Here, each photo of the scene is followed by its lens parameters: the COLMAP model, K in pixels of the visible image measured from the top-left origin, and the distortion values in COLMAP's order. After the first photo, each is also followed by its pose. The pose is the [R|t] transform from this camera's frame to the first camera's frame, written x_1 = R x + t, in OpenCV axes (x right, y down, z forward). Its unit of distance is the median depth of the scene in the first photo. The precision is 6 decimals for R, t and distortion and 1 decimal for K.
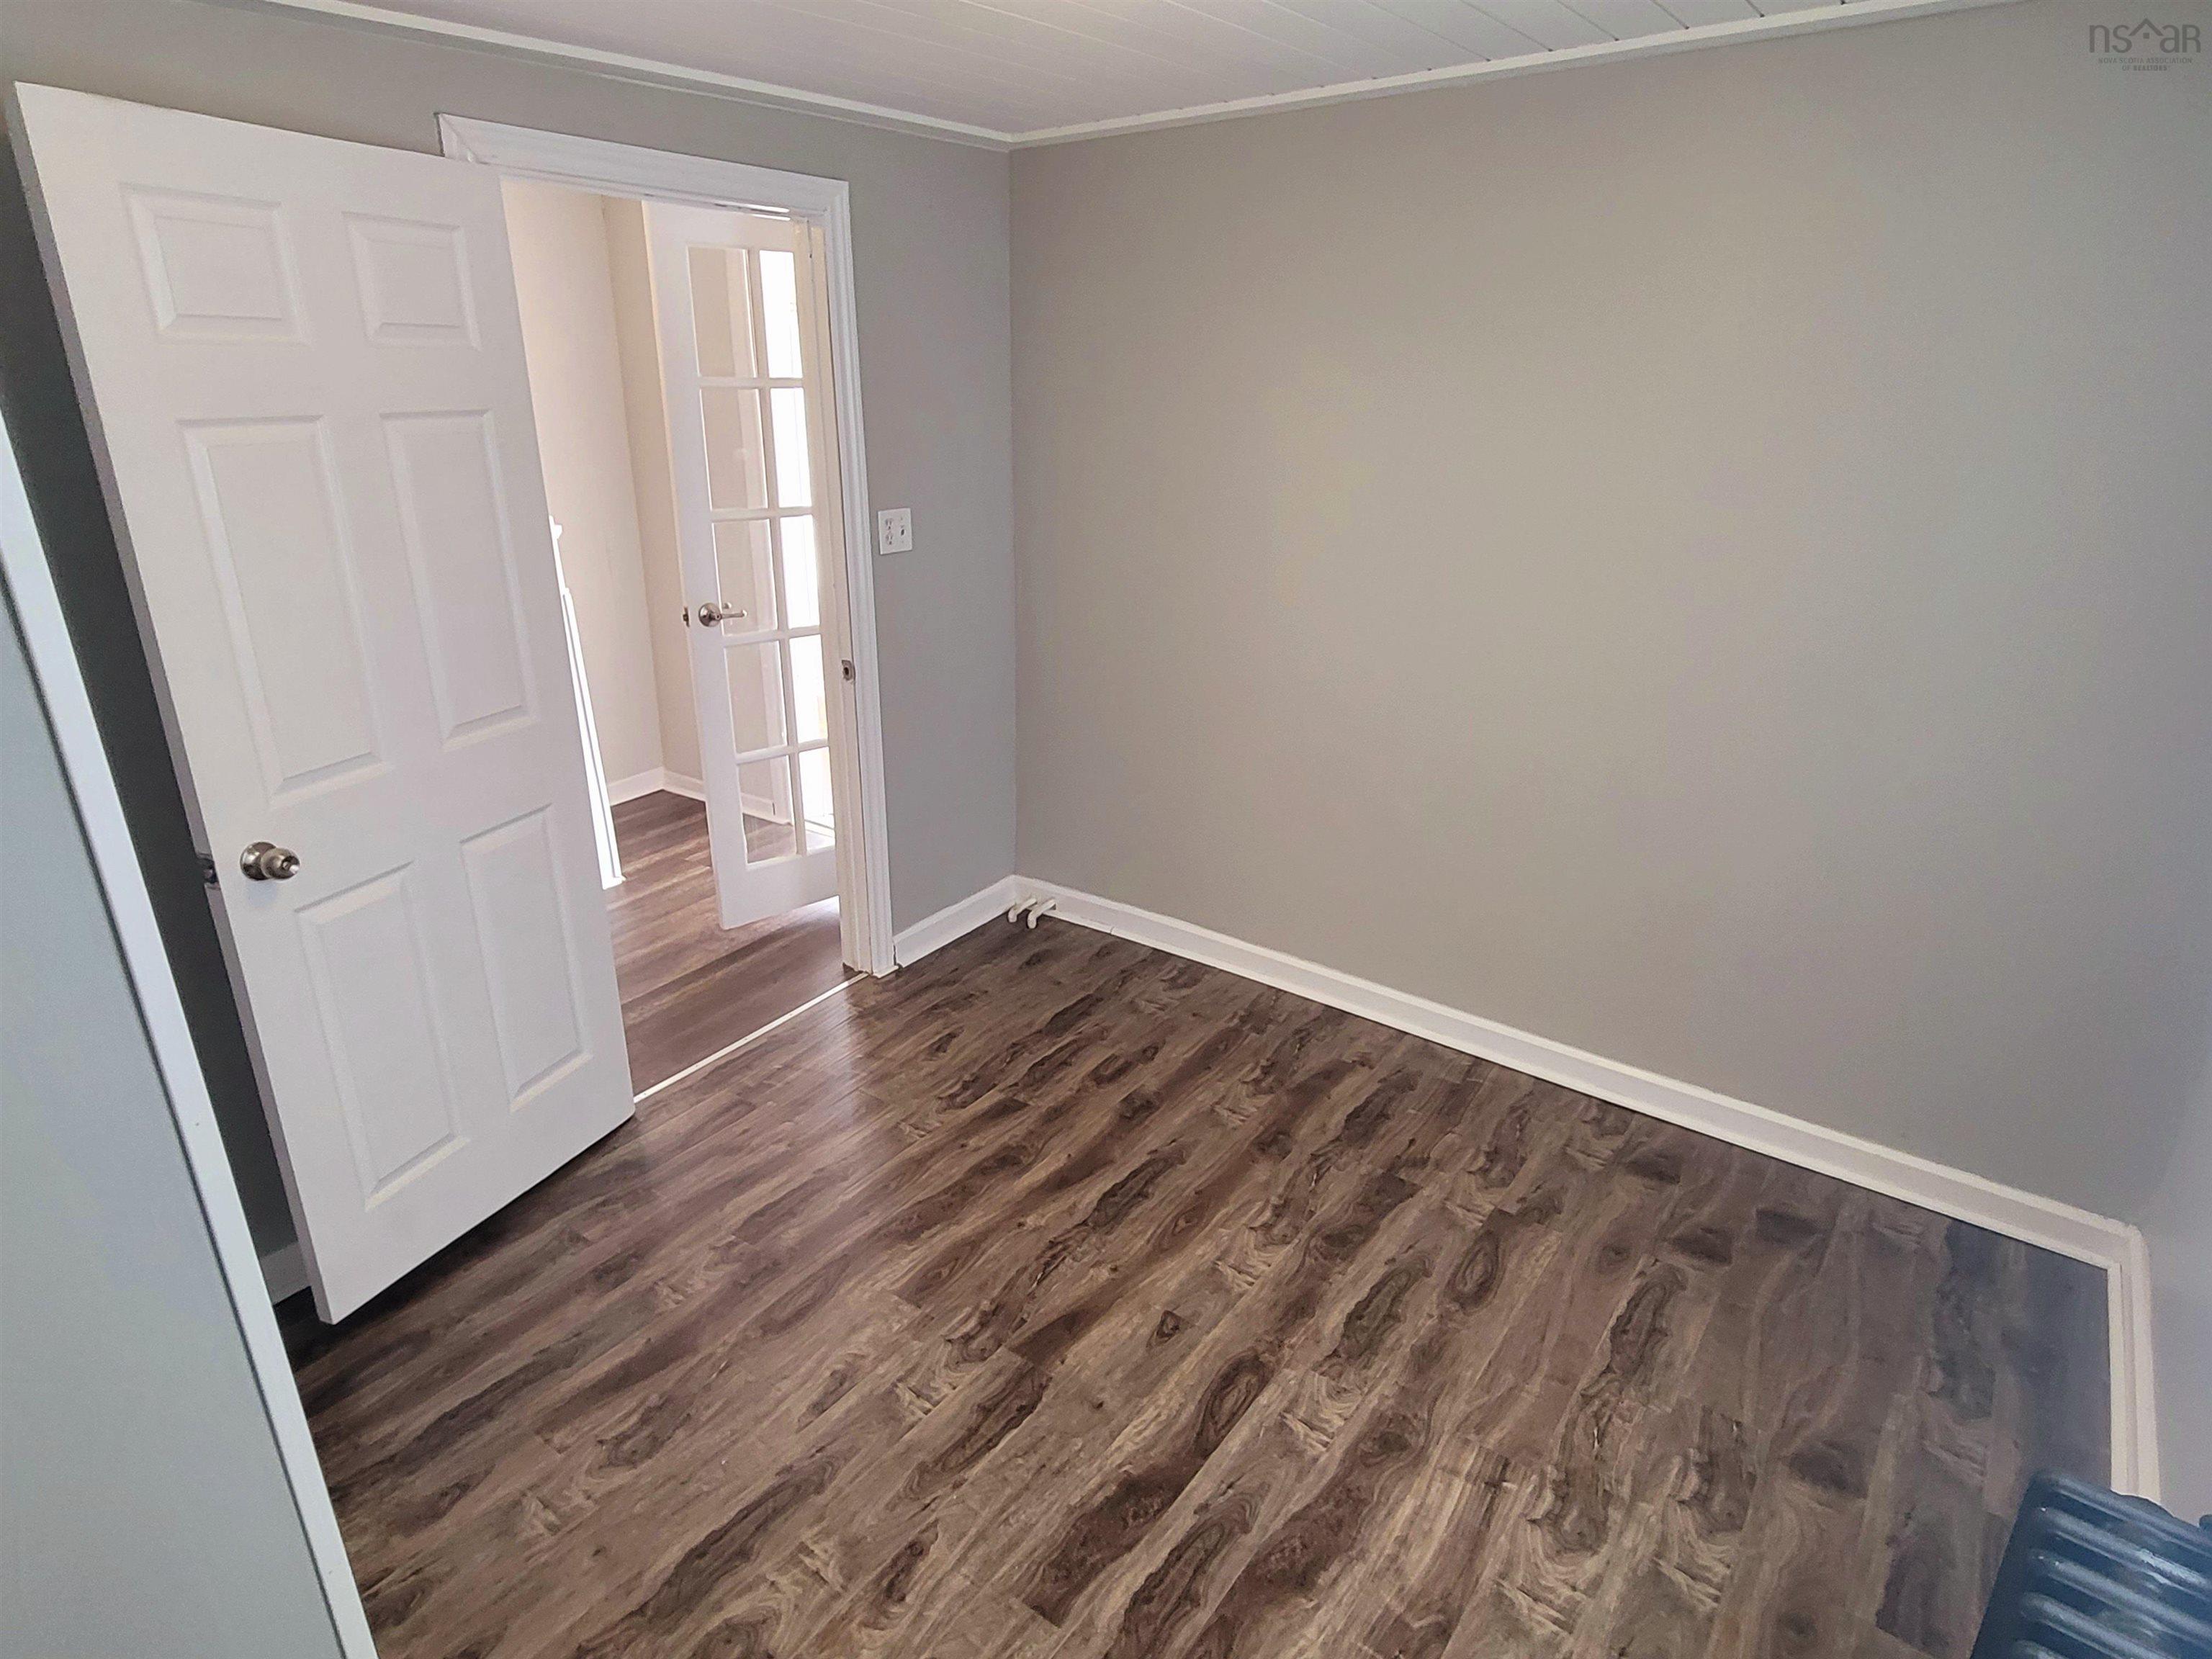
lens RADIAL K [[1242.8, 0, 1098.8], [0, 1242.8, 824.1], [0, 0, 1]] dist [0.000091, -0.000388]
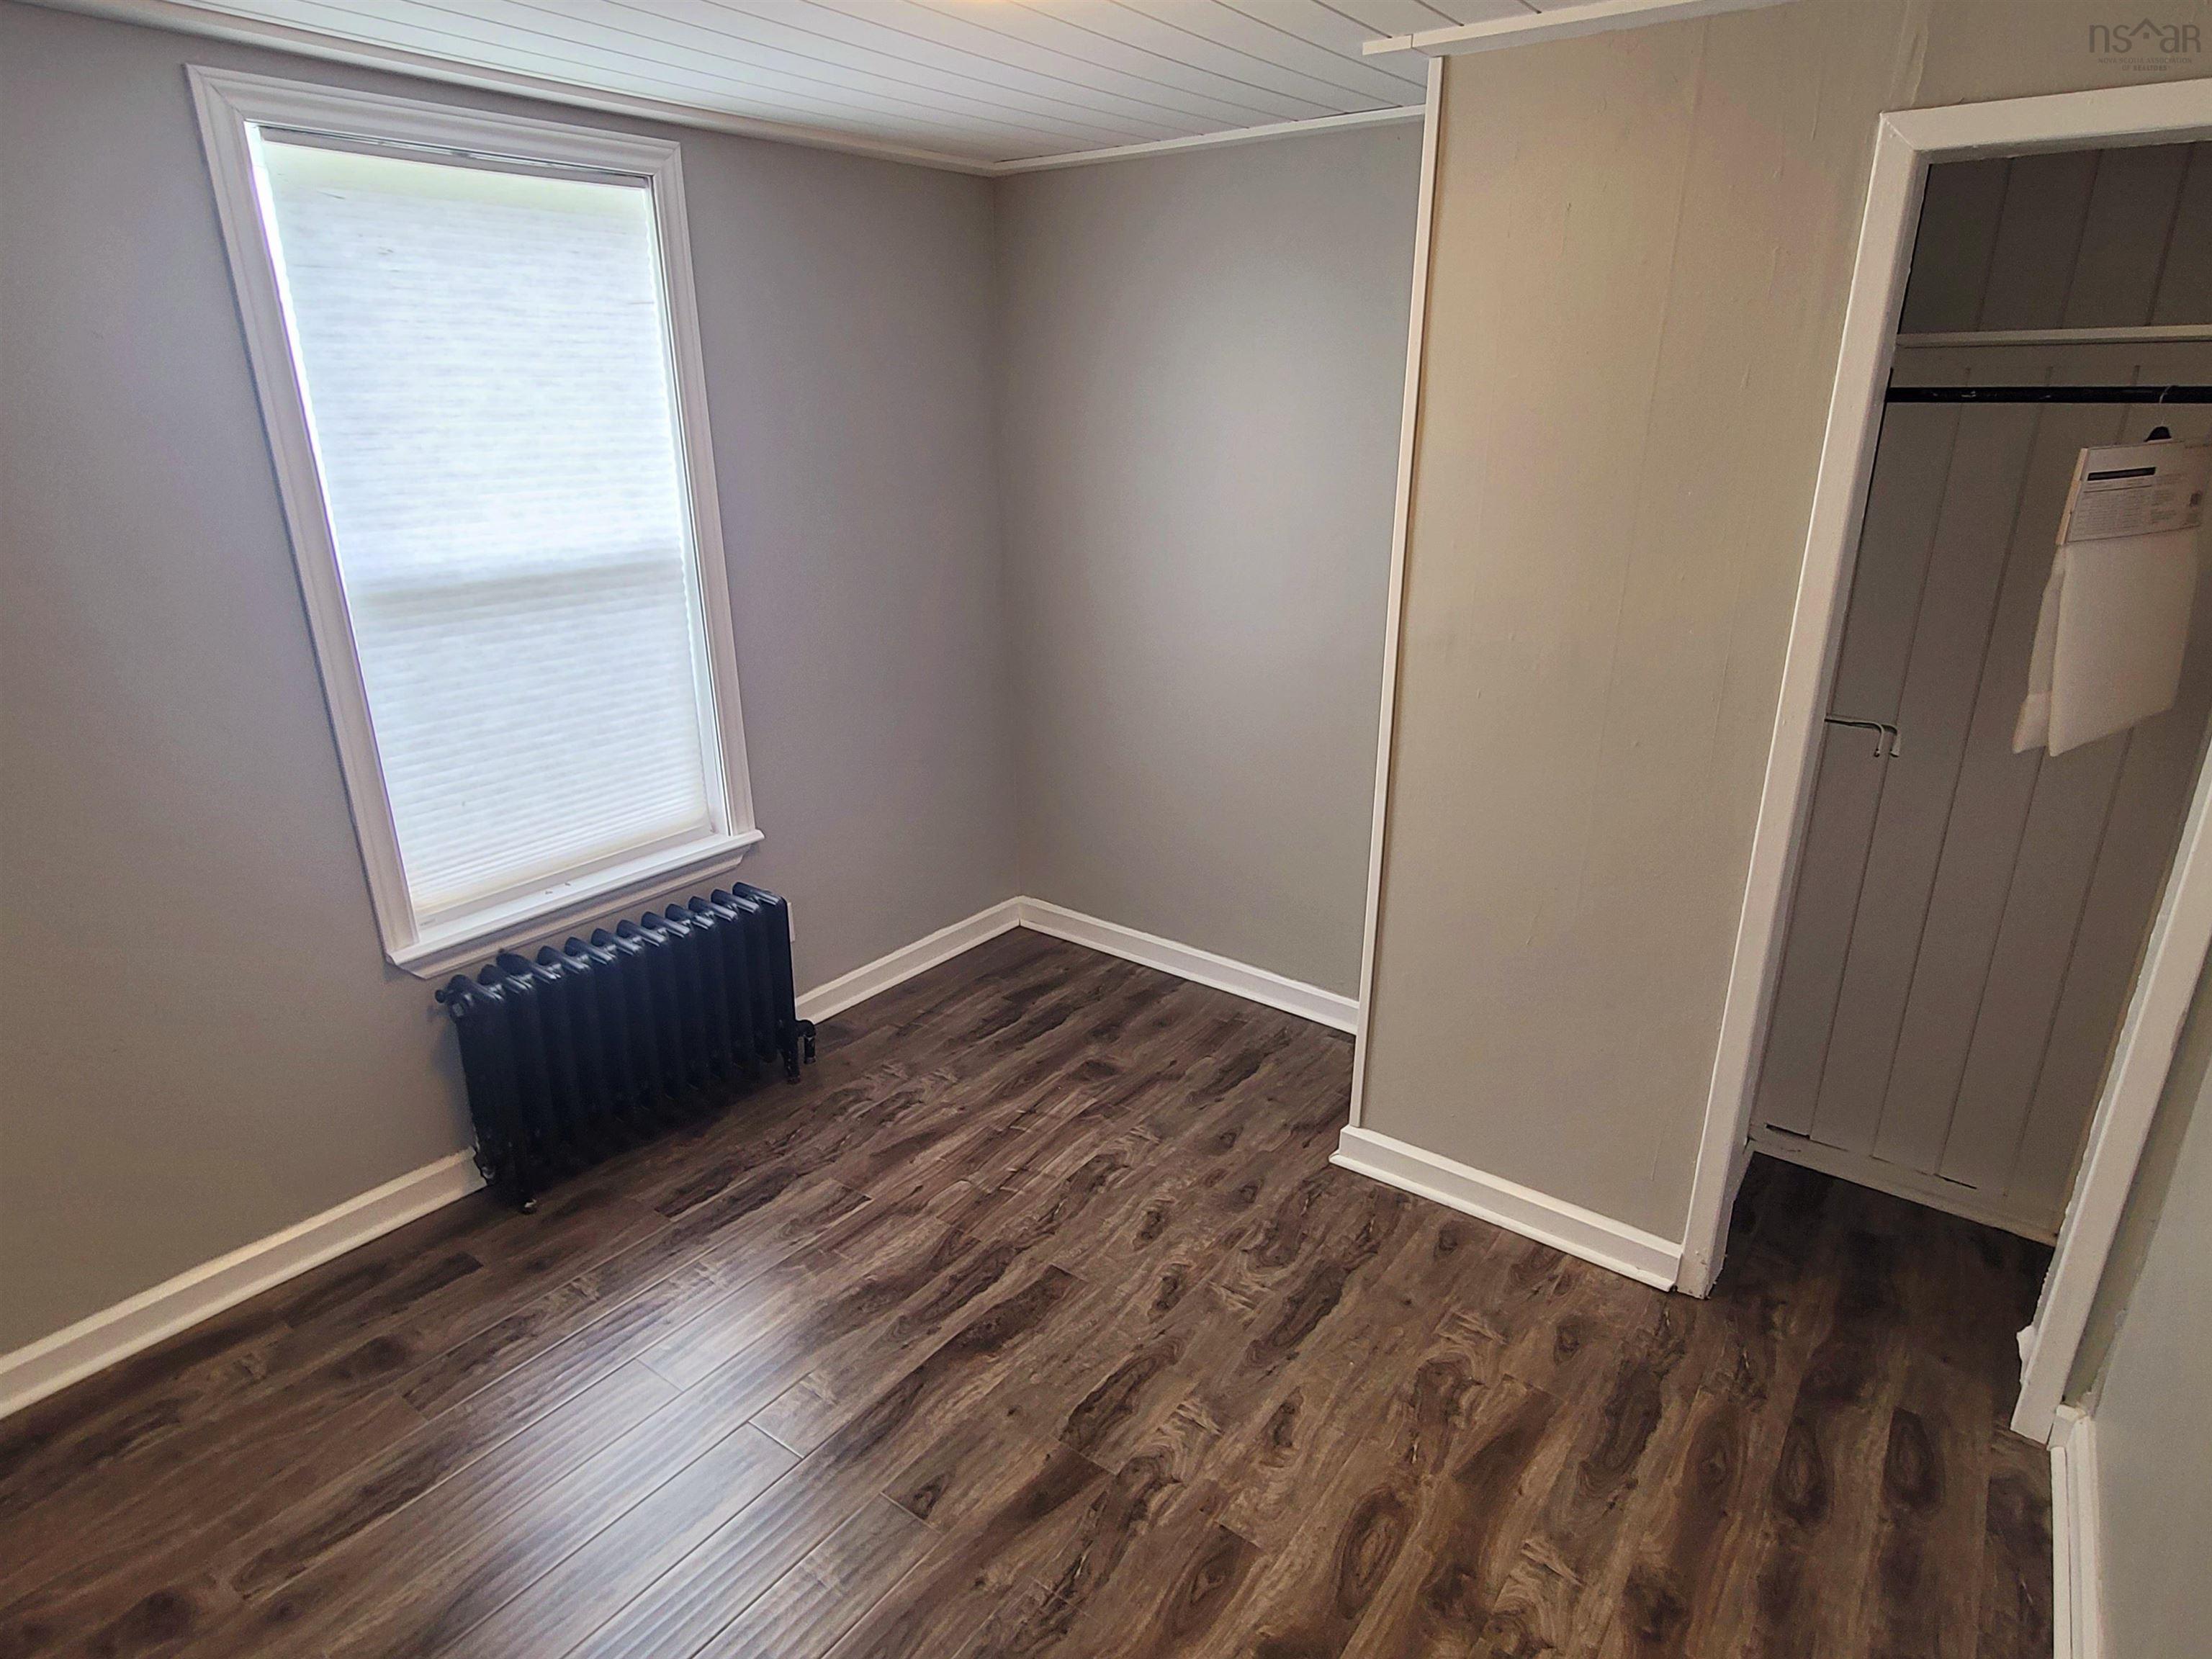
lens RADIAL K [[1242.8, 0, 1098.8], [0, 1242.8, 824.1], [0, 0, 1]] dist [0.000091, -0.000388]
pose [[-0.999925, 0.009683, -0.007503, -0.067294], [0.002683, 0.770742, 0.637141, -0.547978], [0.011952, 0.637074, -0.770710, 1.477897]]
